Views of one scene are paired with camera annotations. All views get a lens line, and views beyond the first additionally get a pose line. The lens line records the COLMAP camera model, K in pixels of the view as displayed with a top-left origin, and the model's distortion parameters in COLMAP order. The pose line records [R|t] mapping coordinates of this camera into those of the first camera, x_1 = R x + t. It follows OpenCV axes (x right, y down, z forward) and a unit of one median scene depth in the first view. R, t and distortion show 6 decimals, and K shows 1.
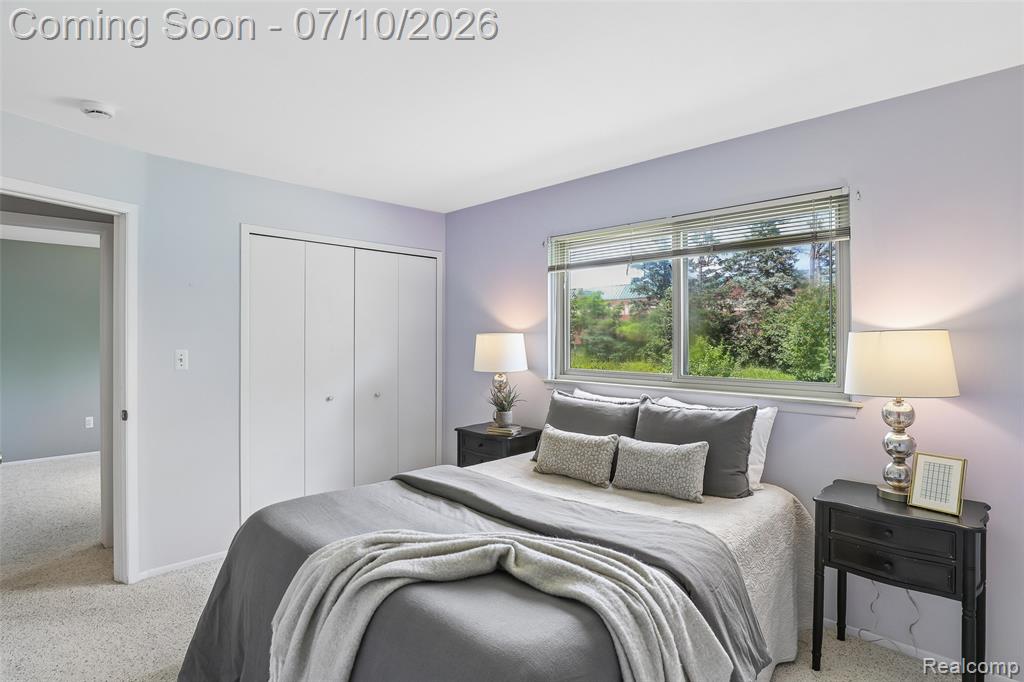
lens RADIAL K [[545.7, 0, 511.4], [0, 545.7, 333.3], [0, 0, 1]] dist [-0.029653, 0.000444]
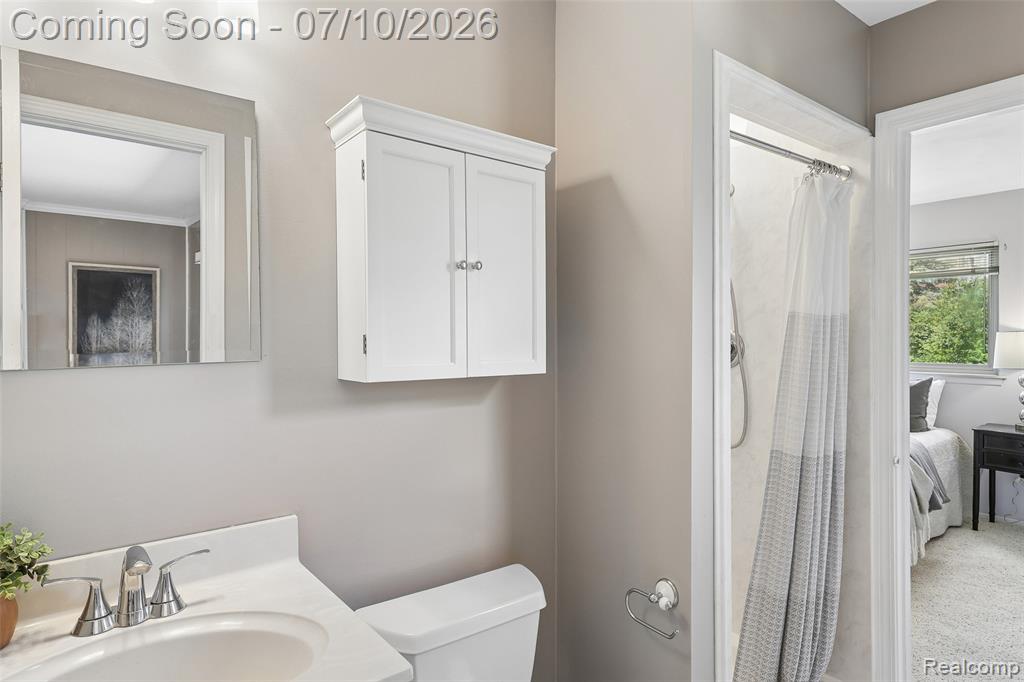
lens RADIAL K [[577.5, 0, 509.9], [0, 577.5, 341.7], [0, 0, 1]] dist [0.003056, -0.000469]
pose [[0.988278, 0.000732, -0.152663, -0.533404], [0.001105, 0.999928, 0.011948, 0.003748], [0.152661, -0.011976, 0.988206, -0.904046]]
